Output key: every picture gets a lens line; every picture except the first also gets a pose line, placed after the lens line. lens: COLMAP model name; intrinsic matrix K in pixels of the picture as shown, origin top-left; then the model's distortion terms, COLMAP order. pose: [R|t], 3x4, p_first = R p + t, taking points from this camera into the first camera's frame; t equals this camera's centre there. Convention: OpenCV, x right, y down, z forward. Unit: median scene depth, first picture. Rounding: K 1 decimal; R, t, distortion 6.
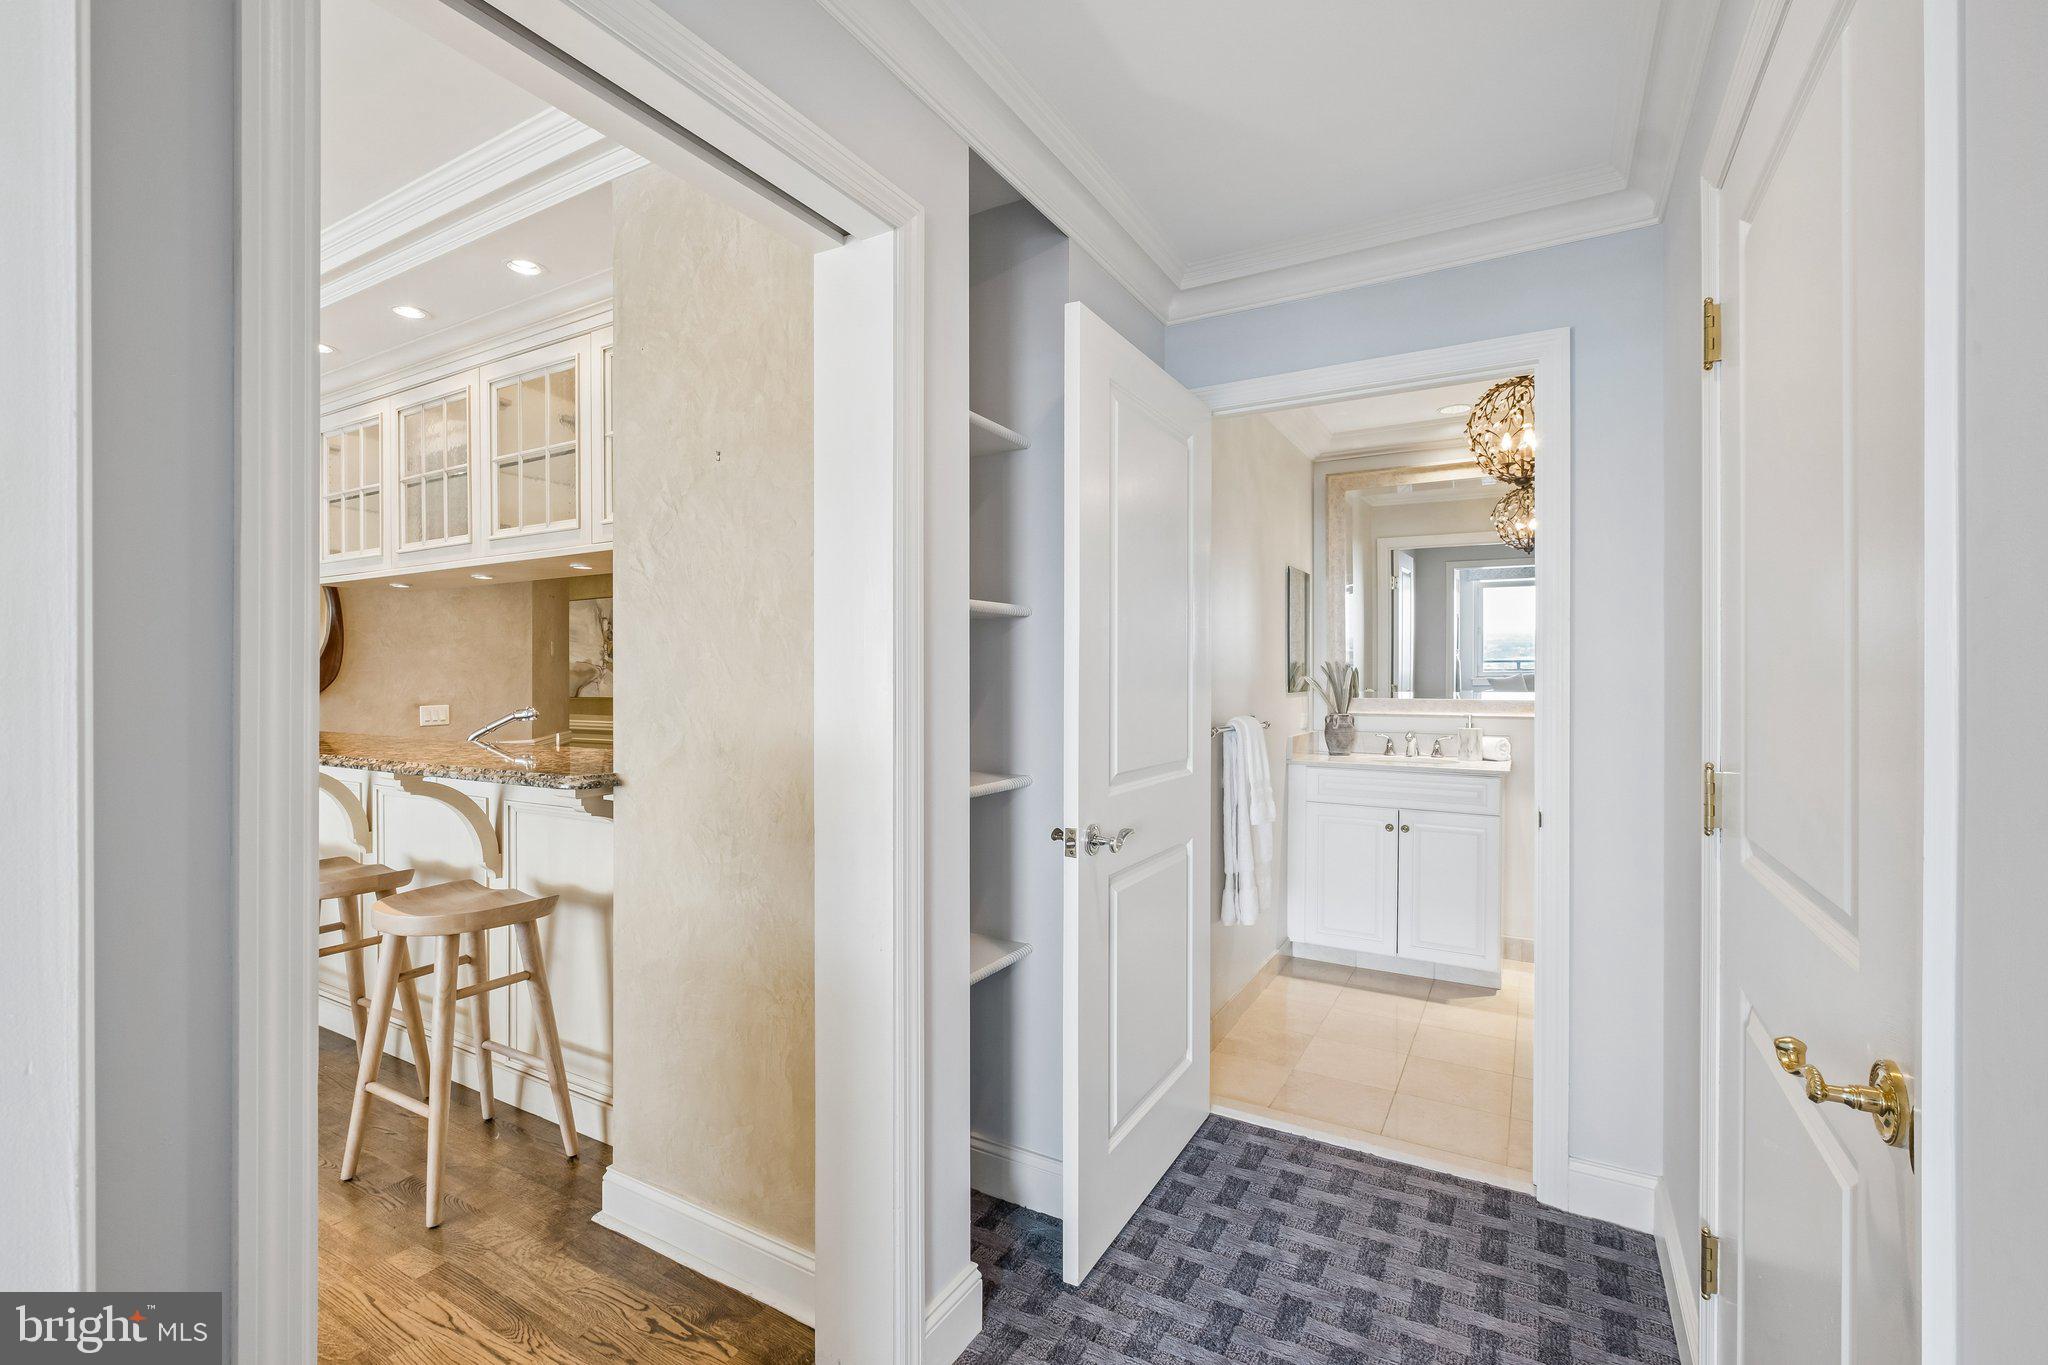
lens RADIAL K [[903.9, 0, 1009.5], [0, 903.9, 677.1], [0, 0, 1]] dist [-0.002909, -0.000339]
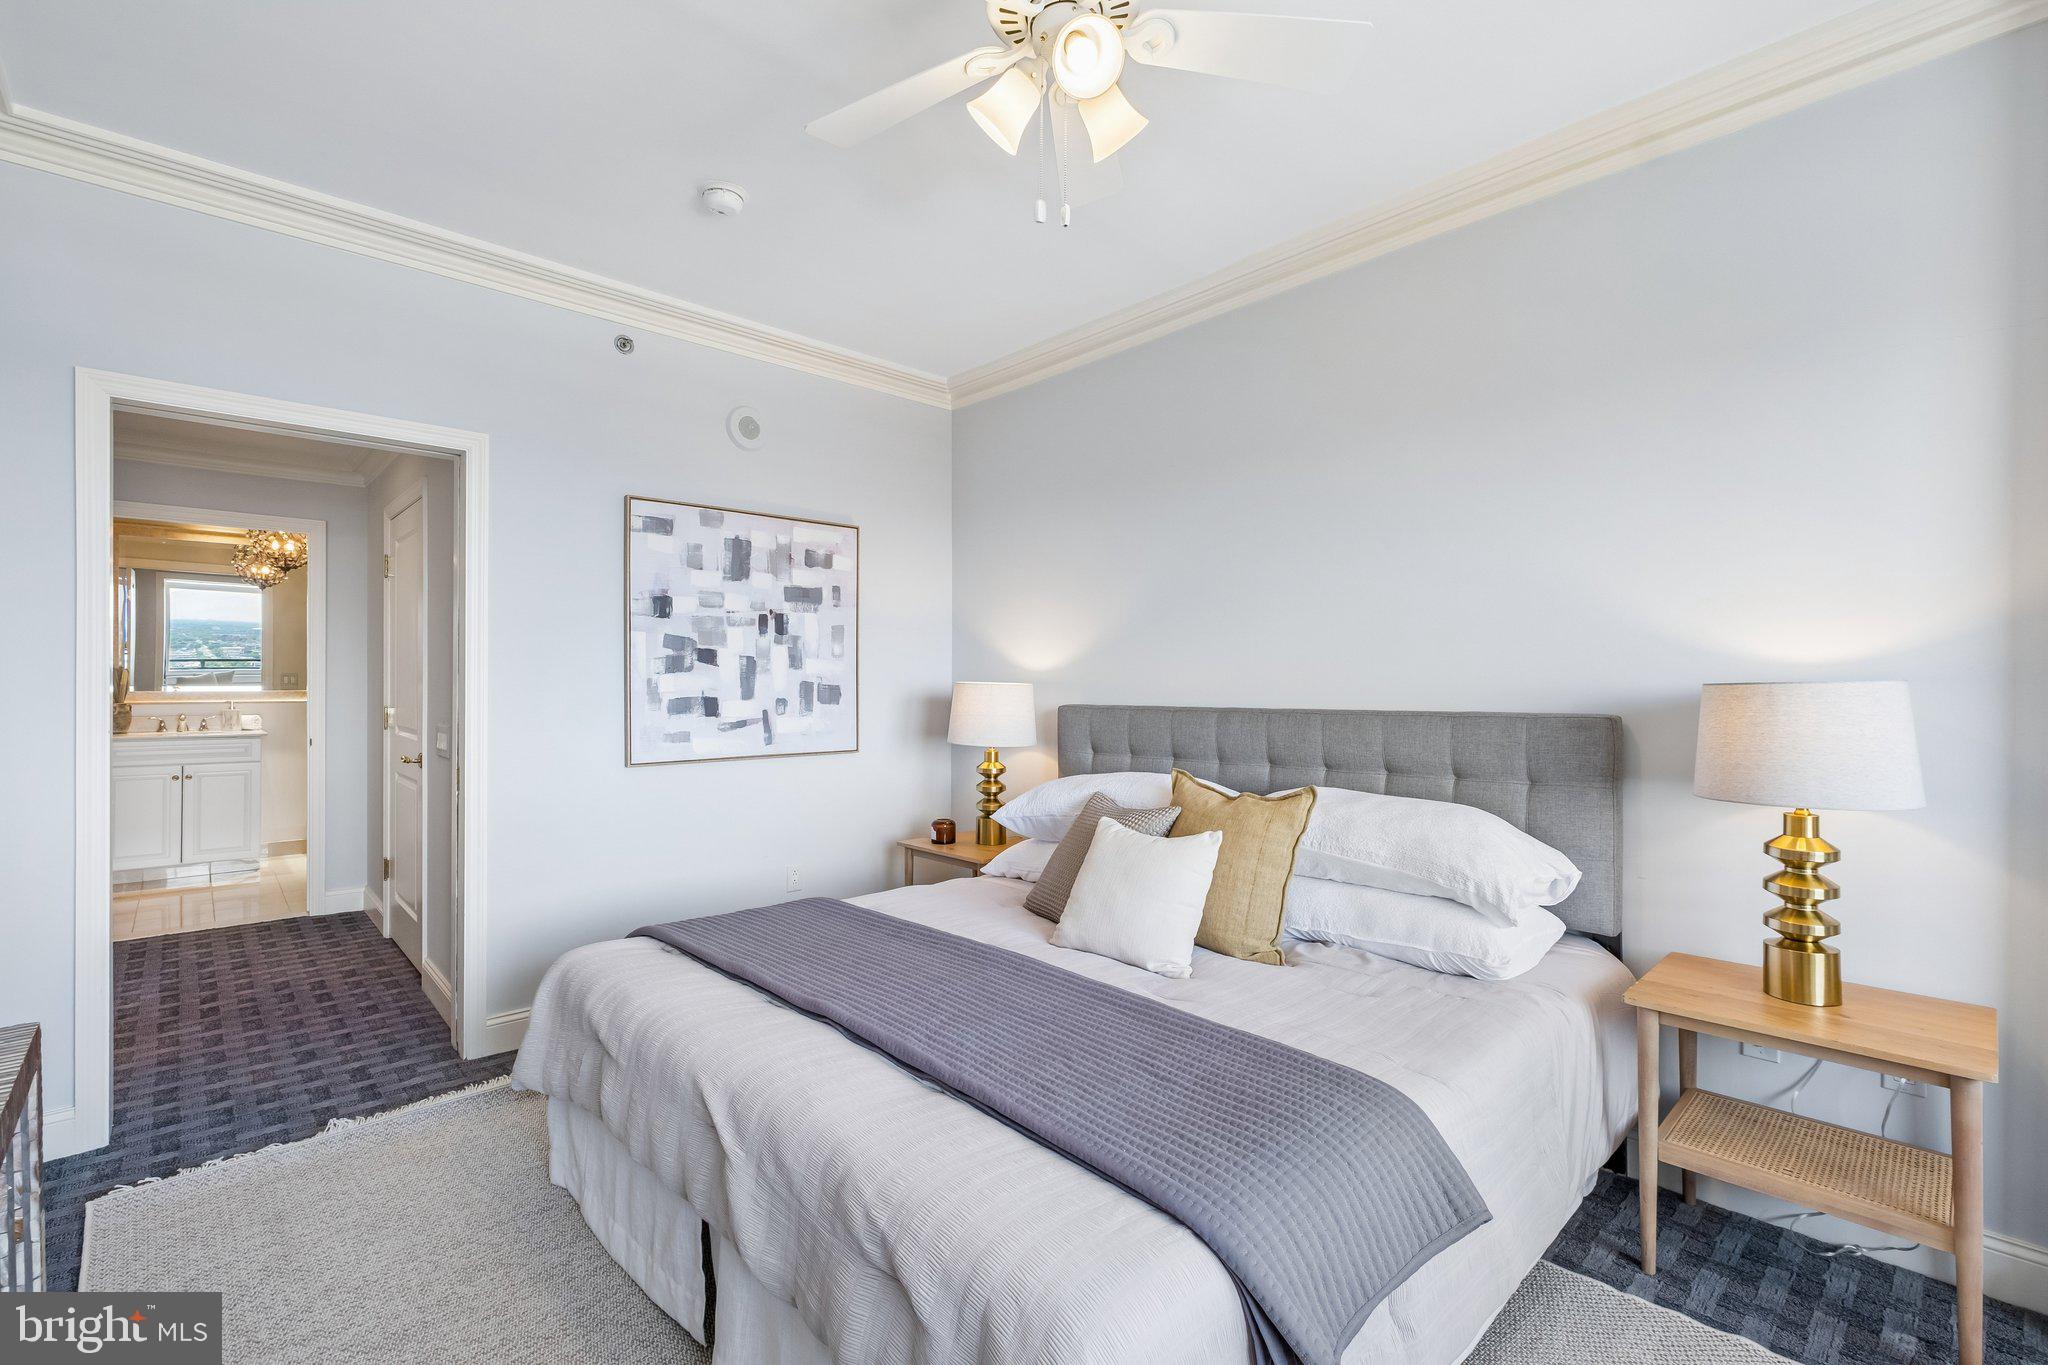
lens RADIAL K [[903.9, 0, 1009.5], [0, 903.9, 677.1], [0, 0, 1]] dist [-0.002909, -0.000339]
pose [[0.299706, -0.004172, 0.954022, -0.565897], [0.002362, 0.999991, 0.003631, 0.000450], [-0.954029, 0.001165, 0.299713, -0.728245]]
